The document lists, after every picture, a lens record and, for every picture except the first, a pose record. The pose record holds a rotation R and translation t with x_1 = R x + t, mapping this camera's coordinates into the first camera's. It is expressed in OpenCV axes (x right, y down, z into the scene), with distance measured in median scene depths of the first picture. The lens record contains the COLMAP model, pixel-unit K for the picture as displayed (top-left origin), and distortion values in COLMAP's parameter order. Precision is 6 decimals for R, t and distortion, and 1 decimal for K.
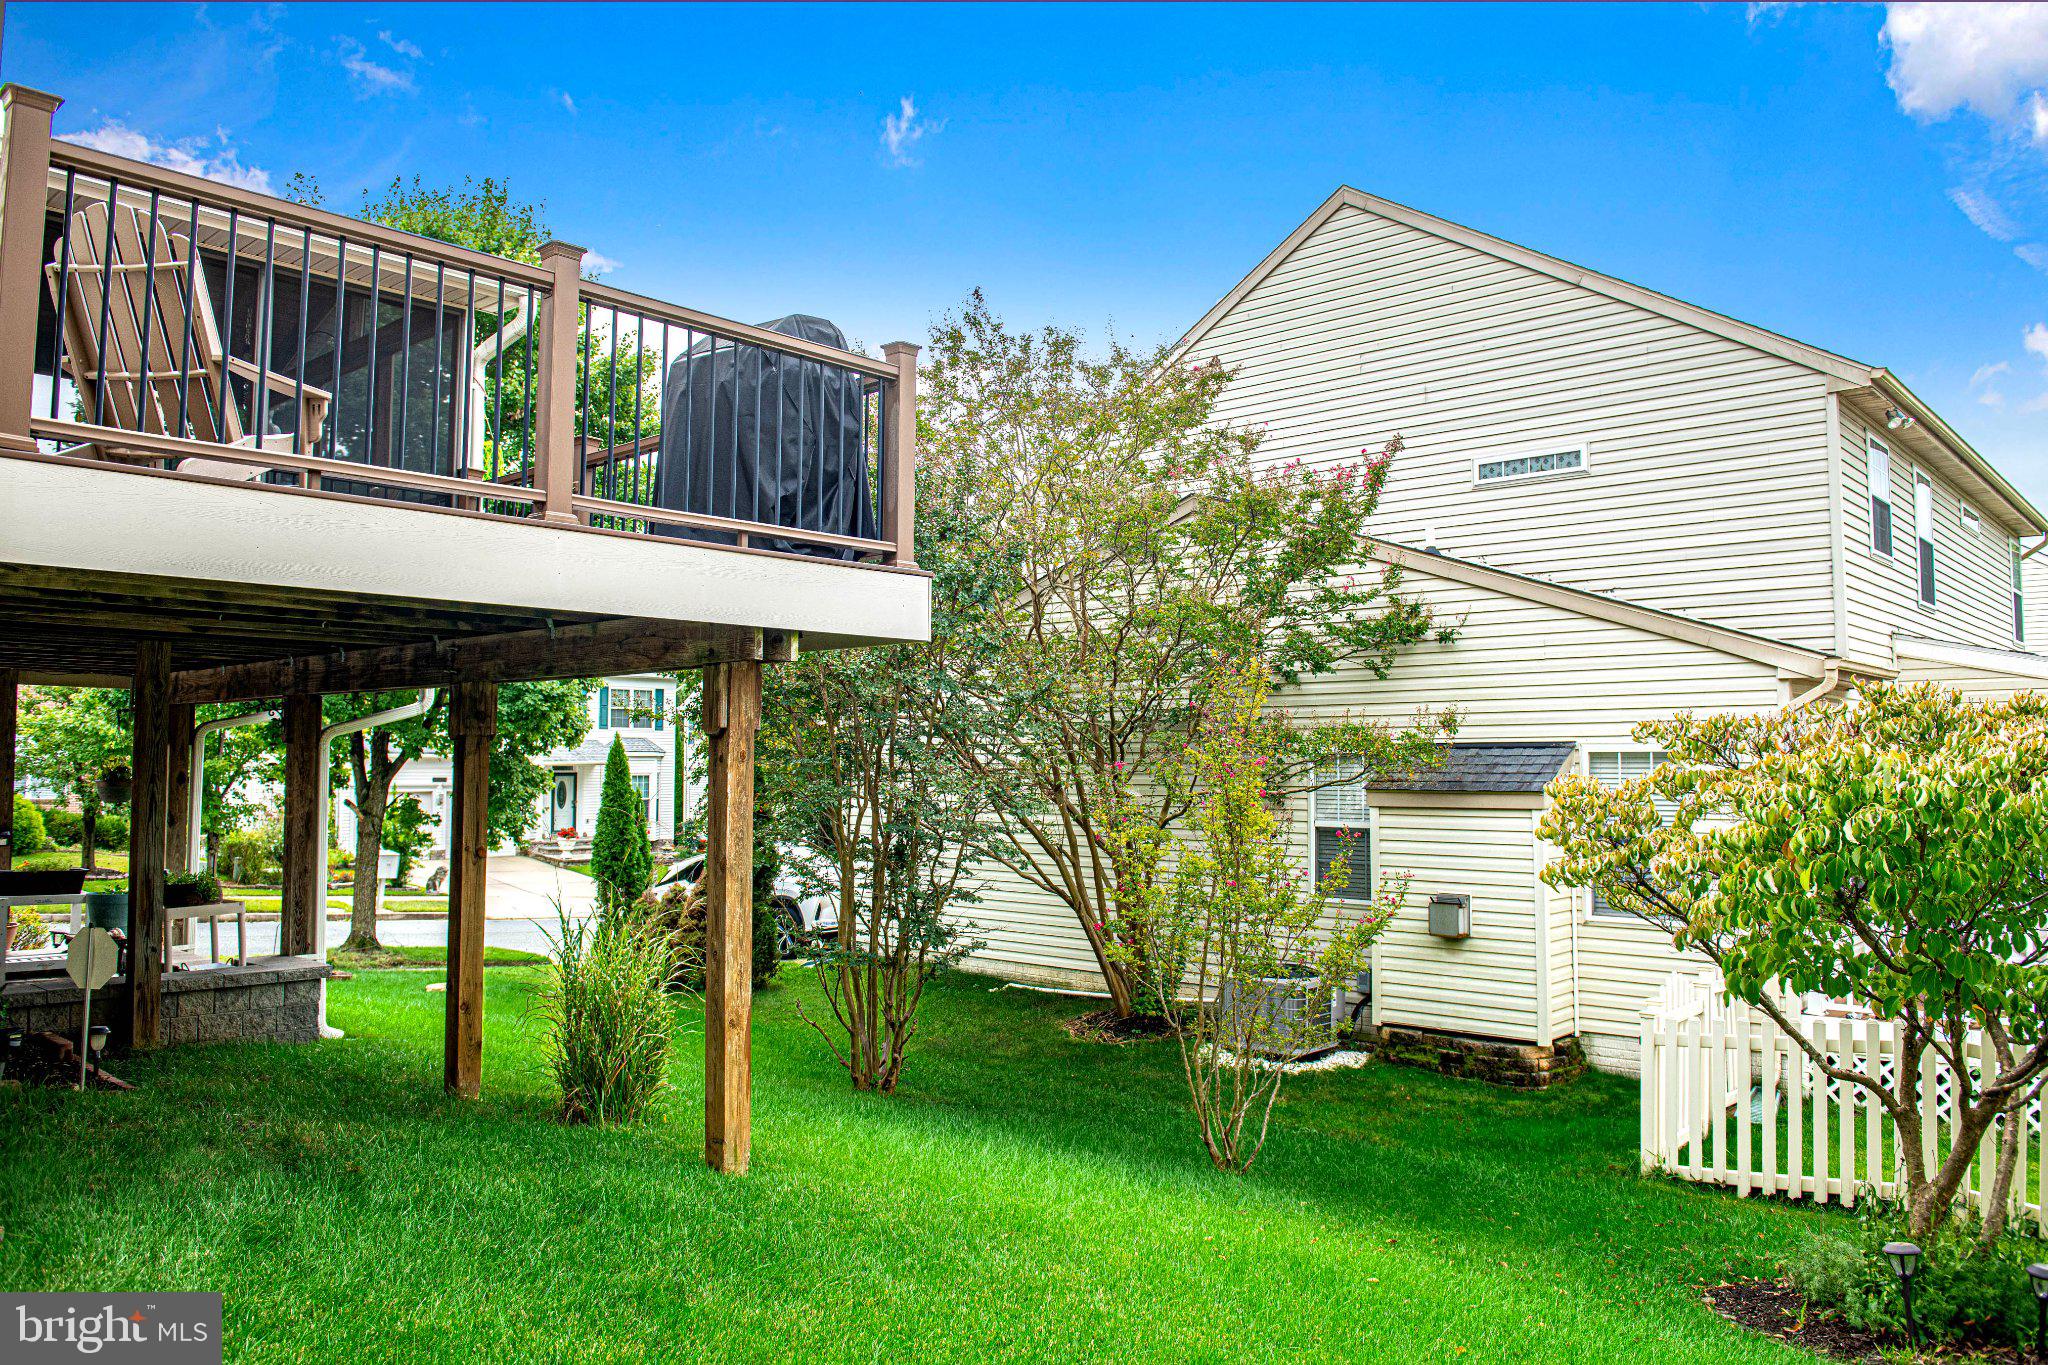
lens RADIAL K [[1459.2, 0, 1028.0], [0, 1459.2, 686.8], [0, 0, 1]] dist [-0.038172, -0.004808]
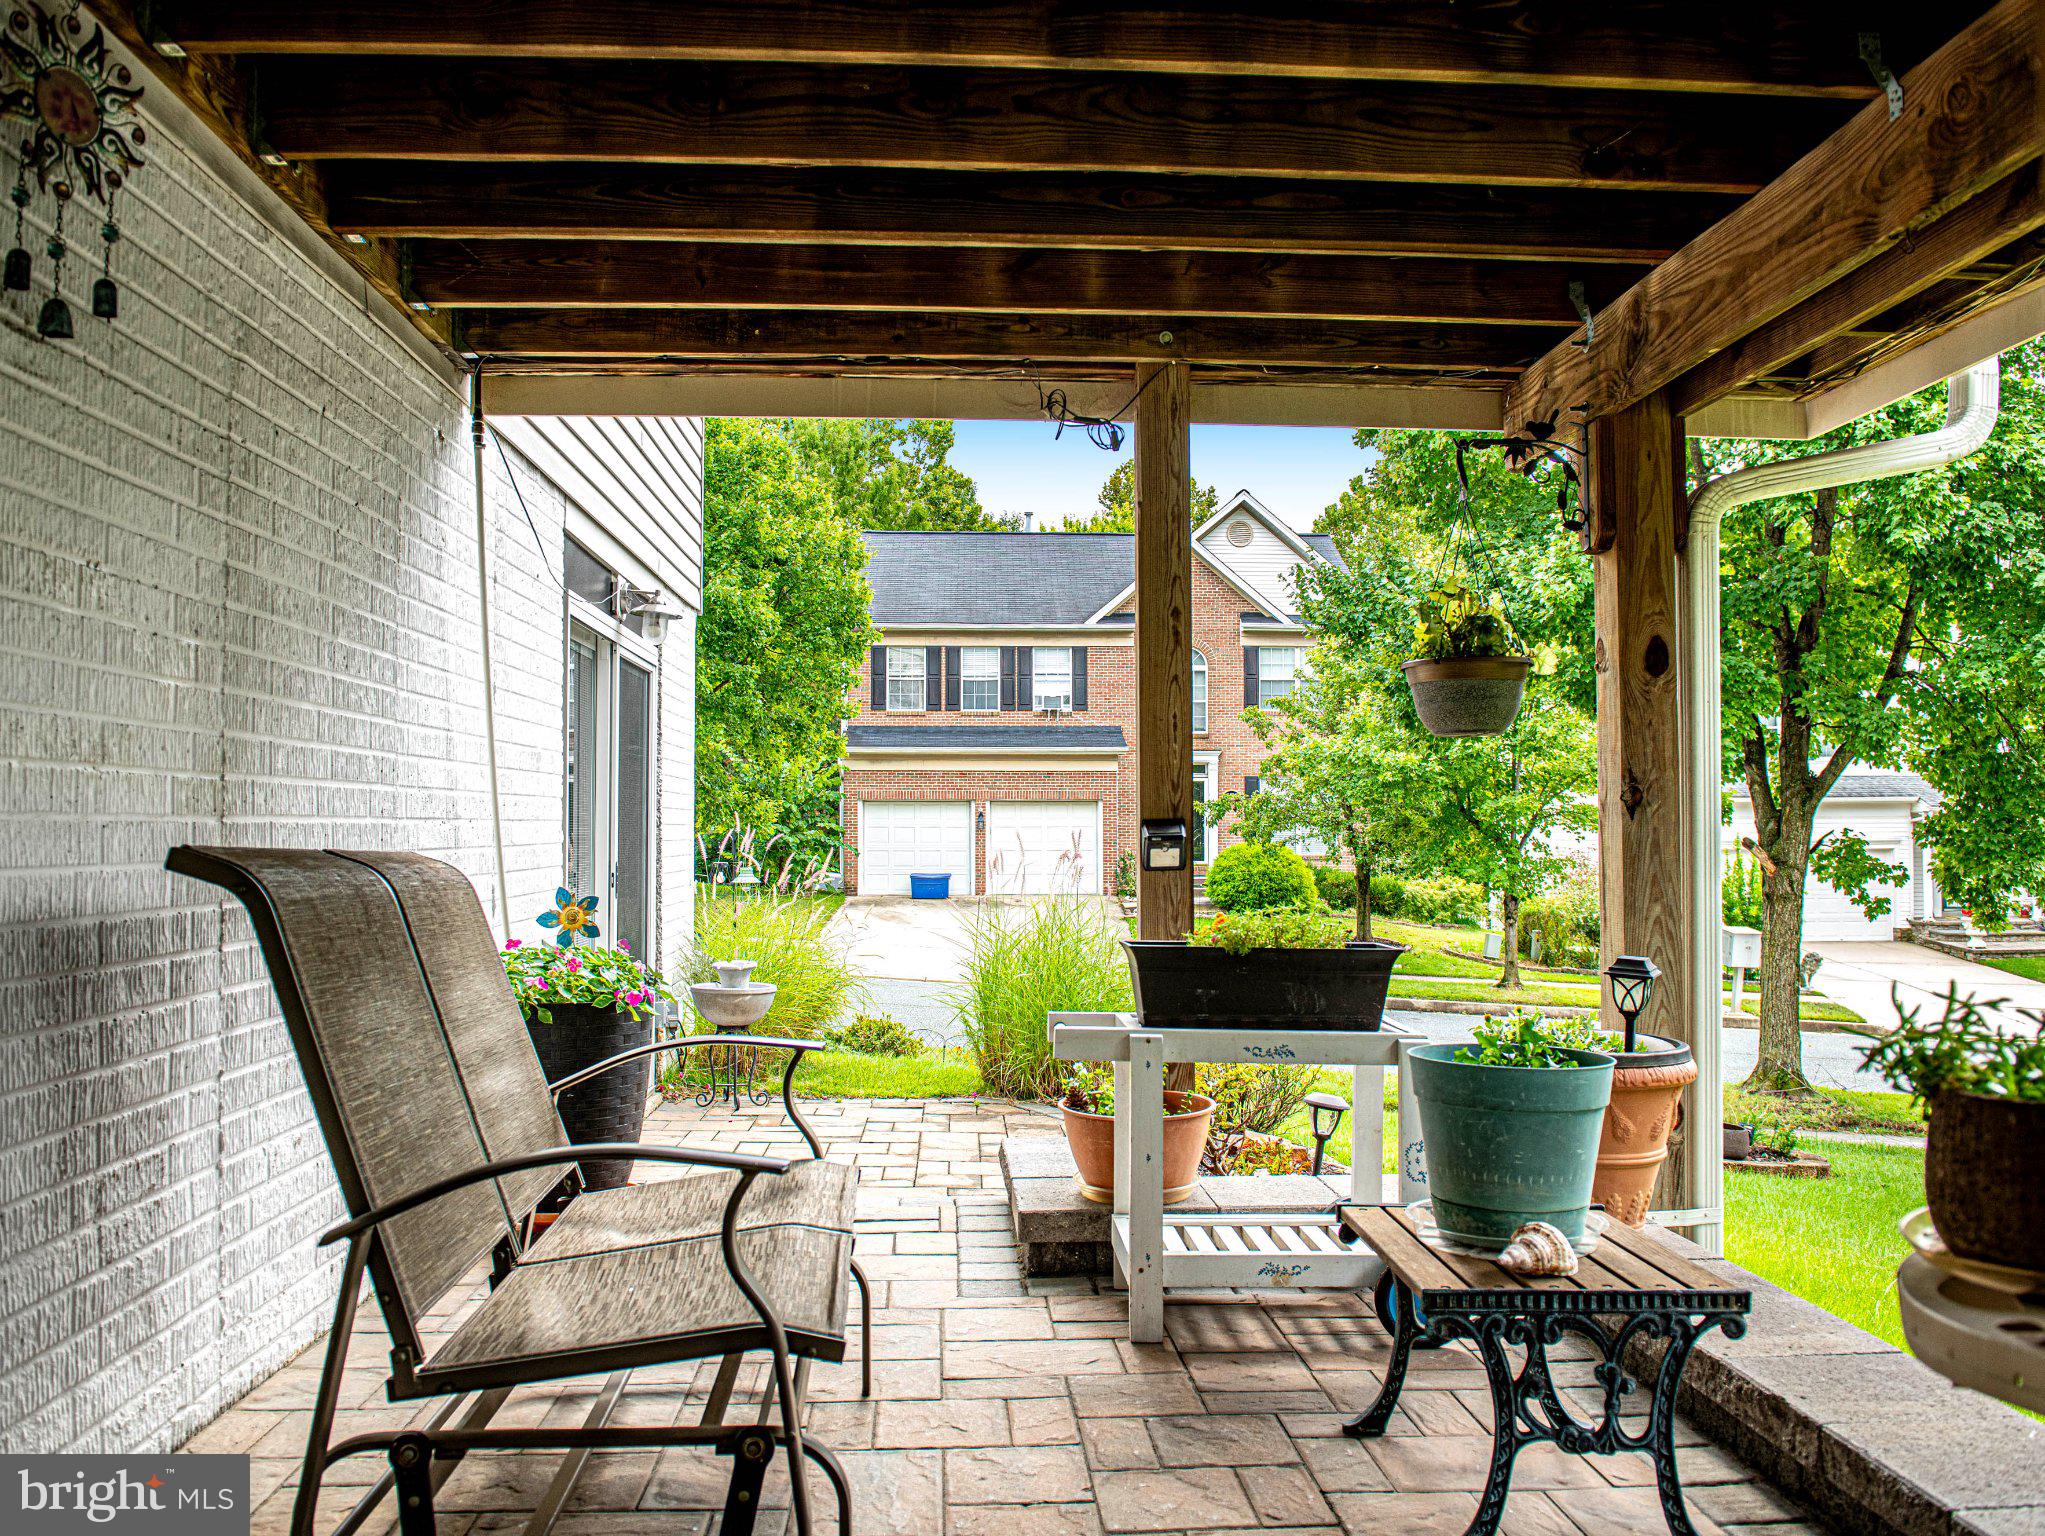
lens RADIAL K [[1633.9, 0, 1023.9], [0, 1633.9, 772.5], [0, 0, 1]] dist [-0.012513, -0.002517]
pose [[0.710814, -0.030845, -0.702703, -0.144904], [0.041989, 0.999117, -0.001383, 0.027233], [0.702126, -0.028523, 0.711482, 0.216457]]
